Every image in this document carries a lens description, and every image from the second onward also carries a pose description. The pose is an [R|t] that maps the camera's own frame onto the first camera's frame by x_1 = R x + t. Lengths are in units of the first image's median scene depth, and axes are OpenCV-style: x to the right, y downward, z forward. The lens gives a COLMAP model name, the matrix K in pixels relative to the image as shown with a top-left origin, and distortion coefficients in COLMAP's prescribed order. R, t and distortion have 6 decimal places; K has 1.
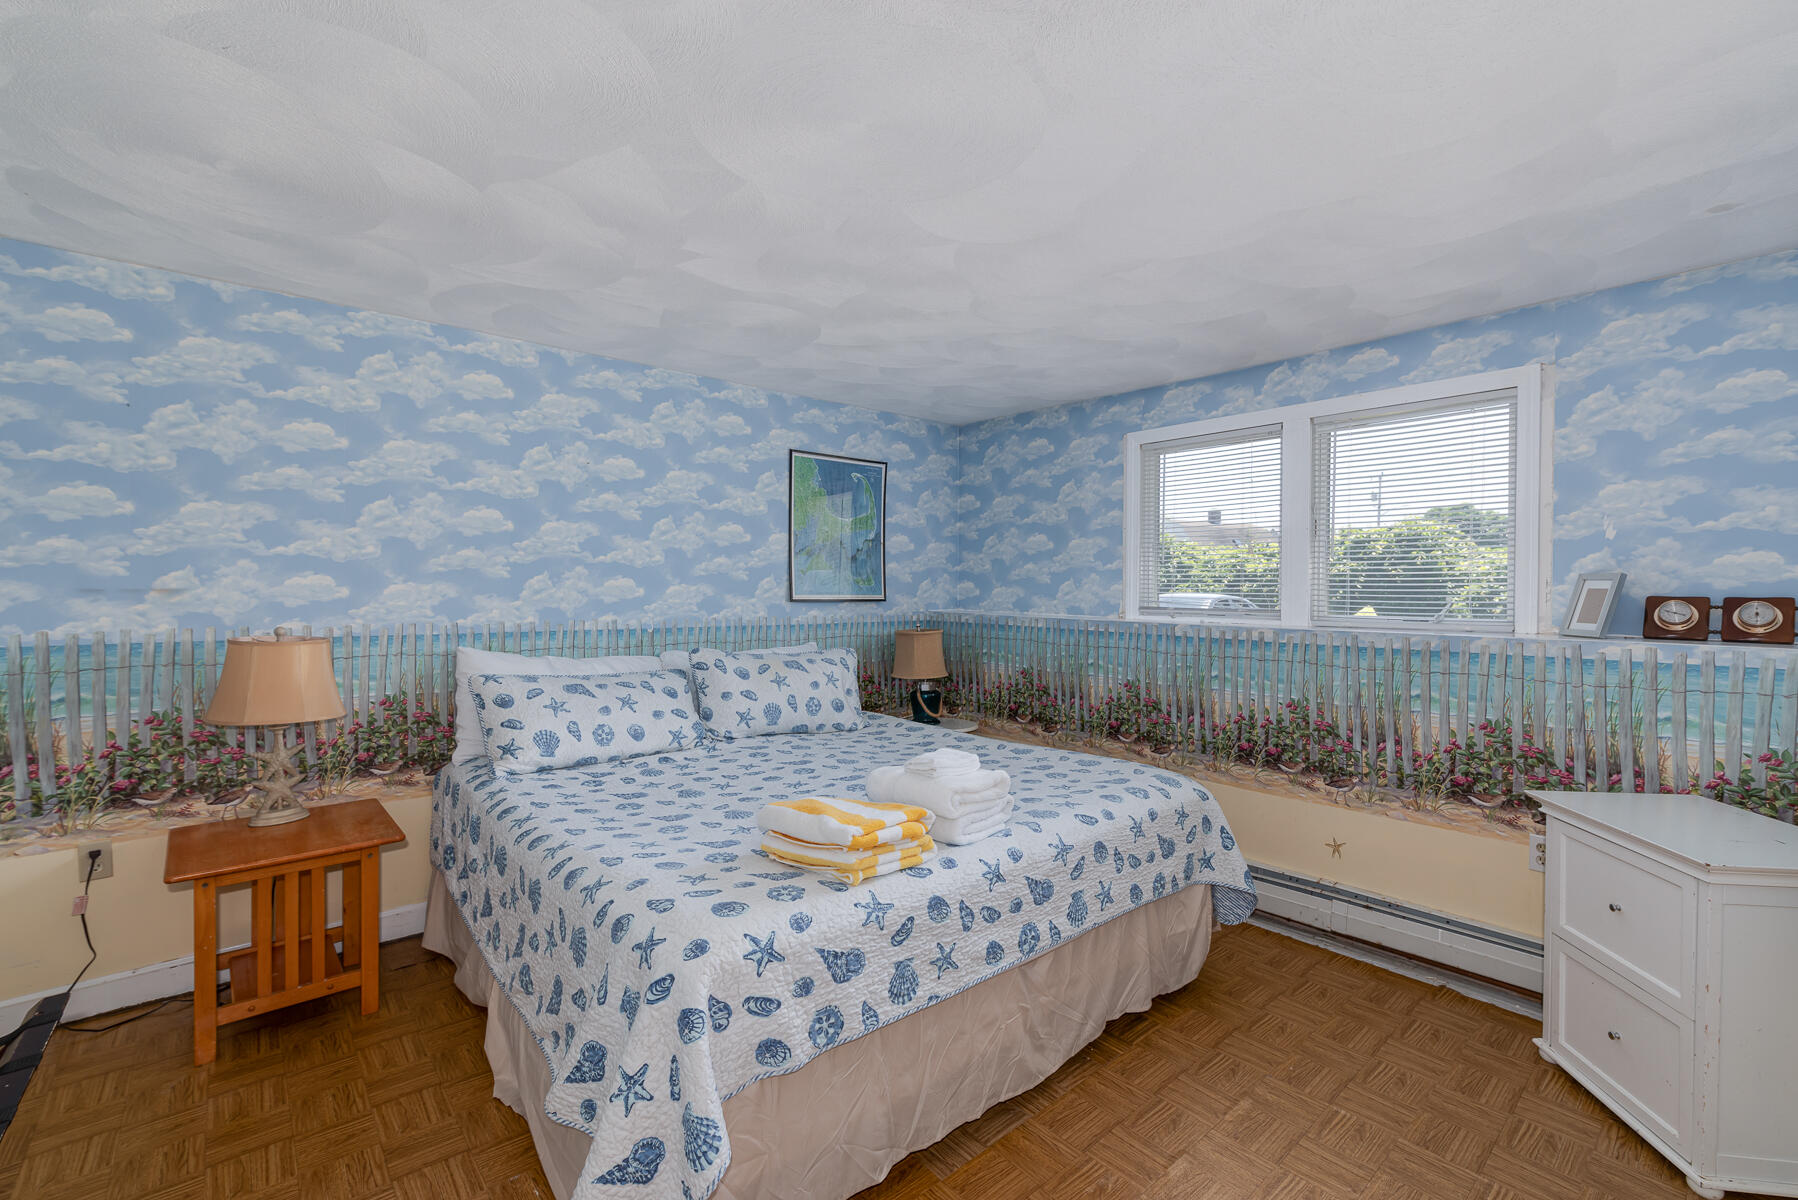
lens RADIAL K [[776.3, 0, 888.9], [0, 776.3, 595.0], [0, 0, 1]] dist [-0.000656, 0.001161]
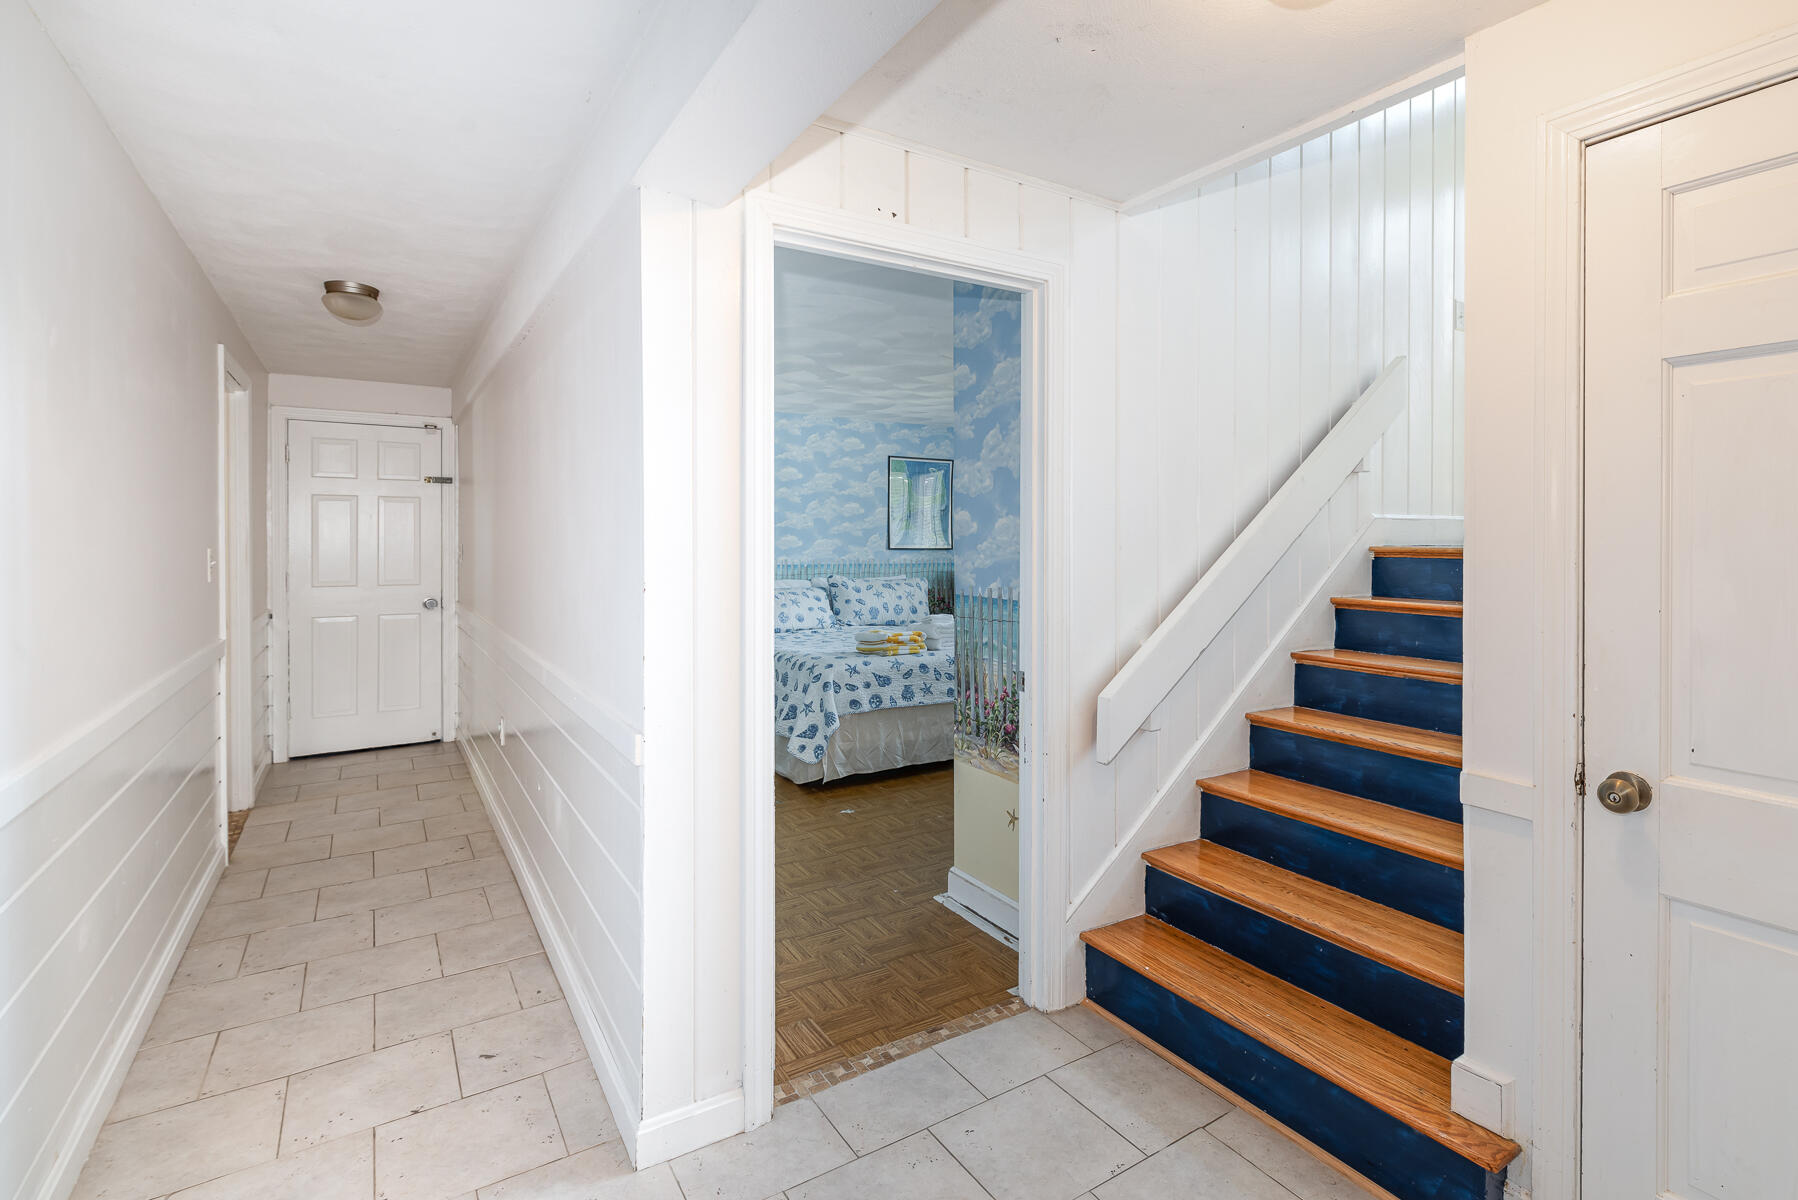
lens RADIAL K [[853.8, 0, 955.1], [0, 853.8, 543.2], [0, 0, 1]] dist [-0.003531, 0.001301]
pose [[0.994367, 0.000144, -0.105990, 0.245155], [-0.000904, 0.999974, -0.007122, 0.010113], [0.105987, 0.007178, 0.994342, -0.932704]]
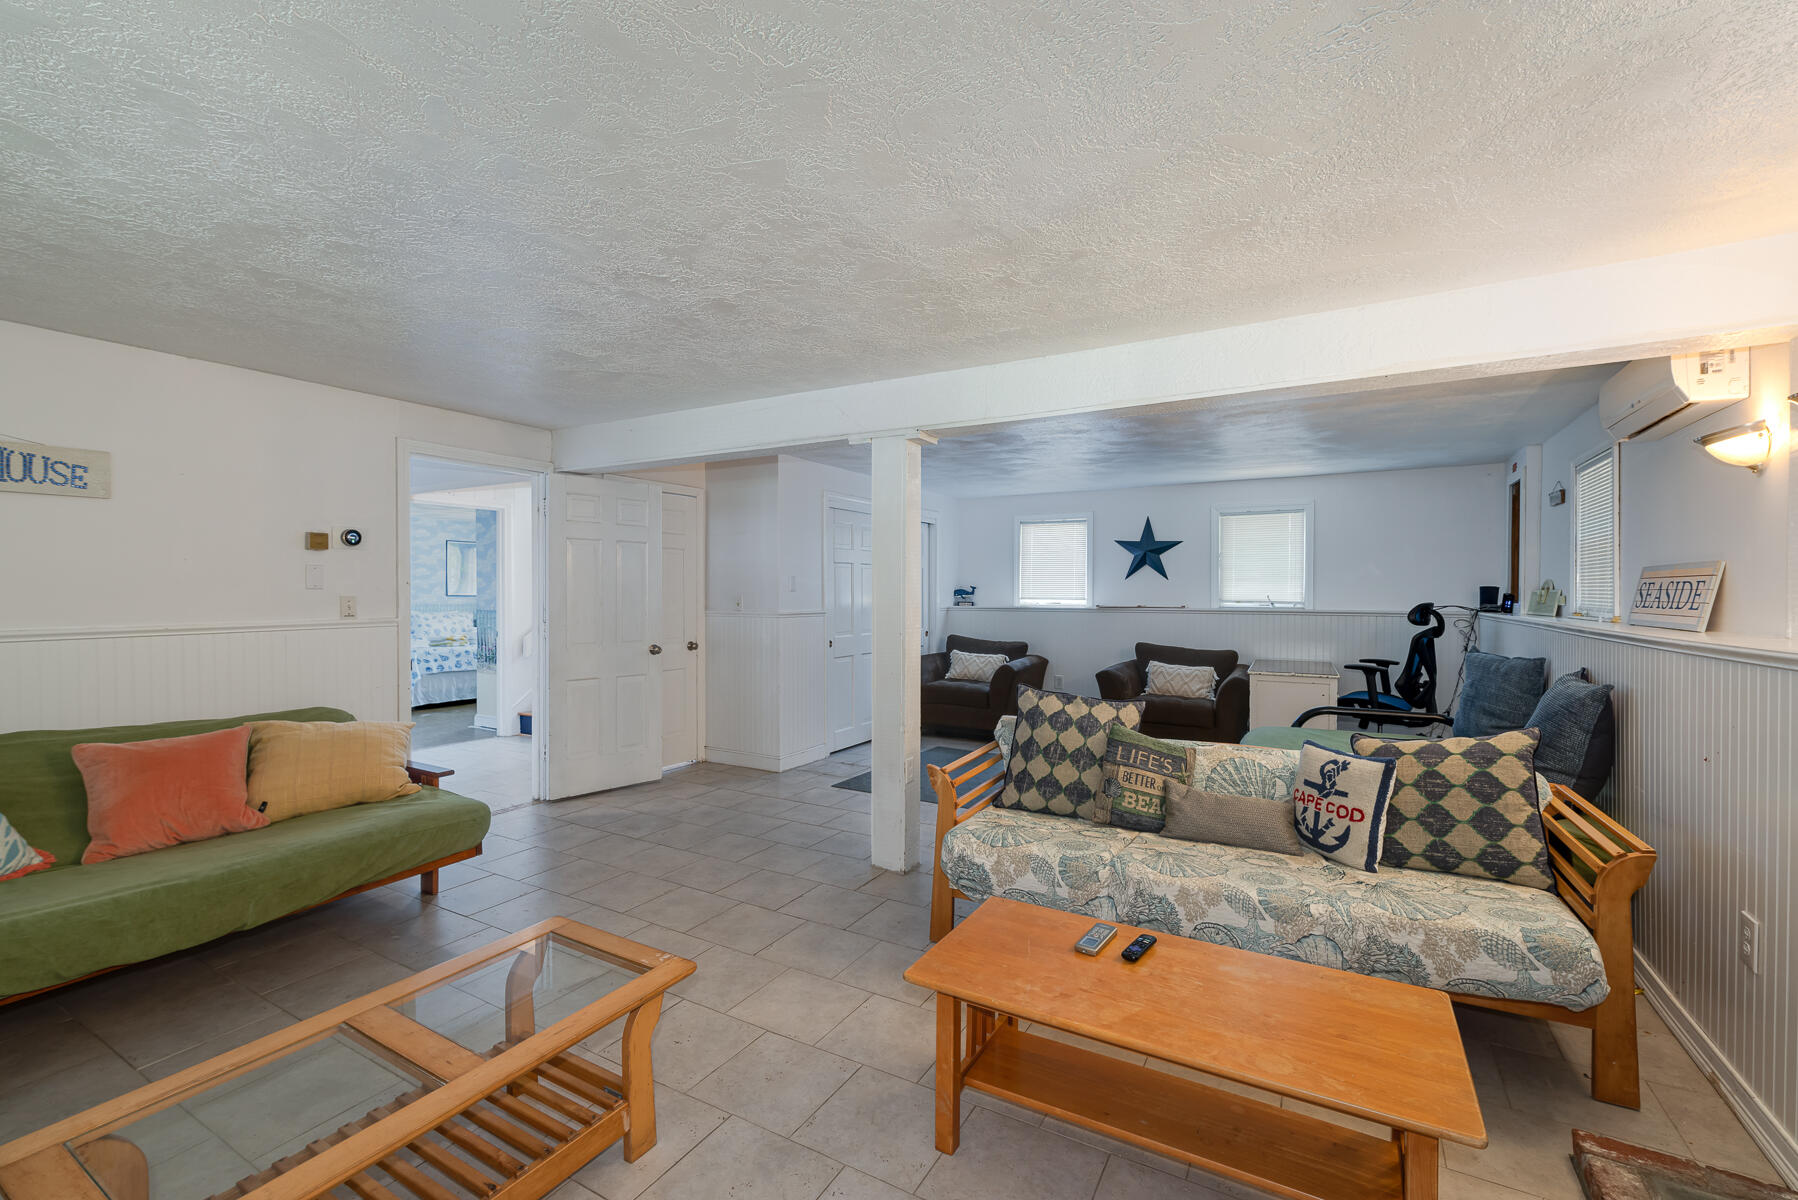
lens RADIAL K [[776.3, 0, 891.0], [0, 776.3, 598.8], [0, 0, 1]] dist [-0.000656, 0.001161]
pose [[0.943887, -0.005417, 0.330223, 0.544422], [0.006222, 0.999980, -0.001380, 0.039698], [-0.330209, 0.003357, 0.943902, -2.556879]]
